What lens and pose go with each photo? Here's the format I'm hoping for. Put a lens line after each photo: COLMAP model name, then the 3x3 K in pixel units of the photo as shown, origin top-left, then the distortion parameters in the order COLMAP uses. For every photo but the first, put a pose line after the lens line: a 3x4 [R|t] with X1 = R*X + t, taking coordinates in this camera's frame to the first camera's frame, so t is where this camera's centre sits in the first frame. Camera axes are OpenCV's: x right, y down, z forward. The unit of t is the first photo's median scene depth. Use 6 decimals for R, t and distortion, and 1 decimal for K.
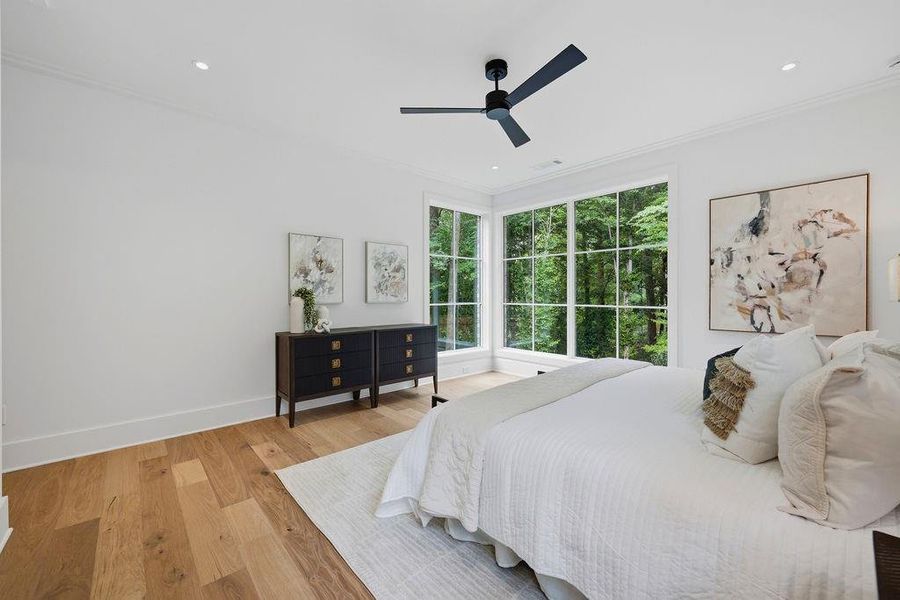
lens RADIAL K [[358.6, 0, 451.4], [0, 358.6, 296.7], [0, 0, 1]] dist [-0.010038, 0.000175]
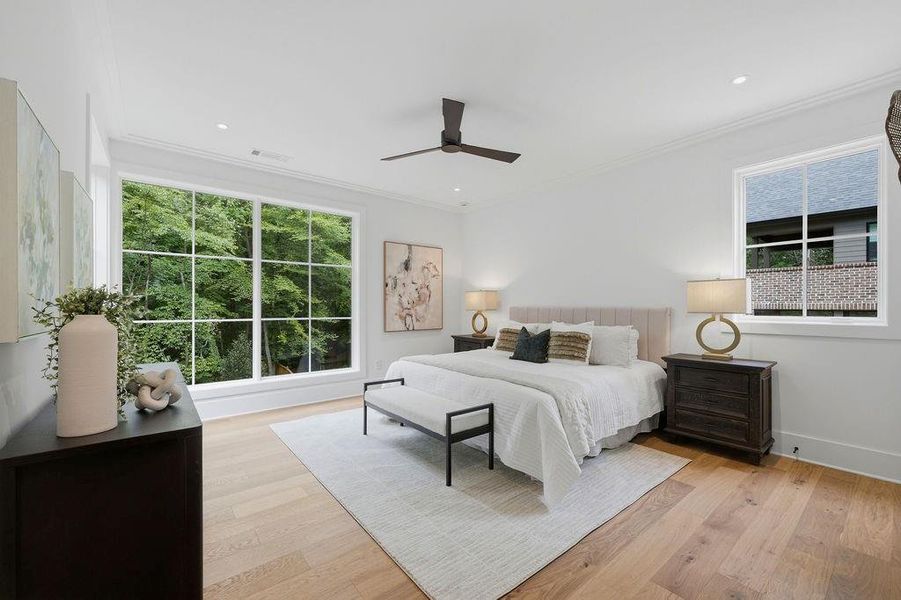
lens RADIAL K [[359.0, 0, 450.9], [0, 359.0, 305.9], [0, 0, 1]] dist [-0.010038, 0.000175]
pose [[0.061176, 0.002146, 0.998125, -0.826360], [0.004583, 0.999987, -0.002431, -0.008488], [-0.998116, 0.004724, 0.061165, 0.763489]]
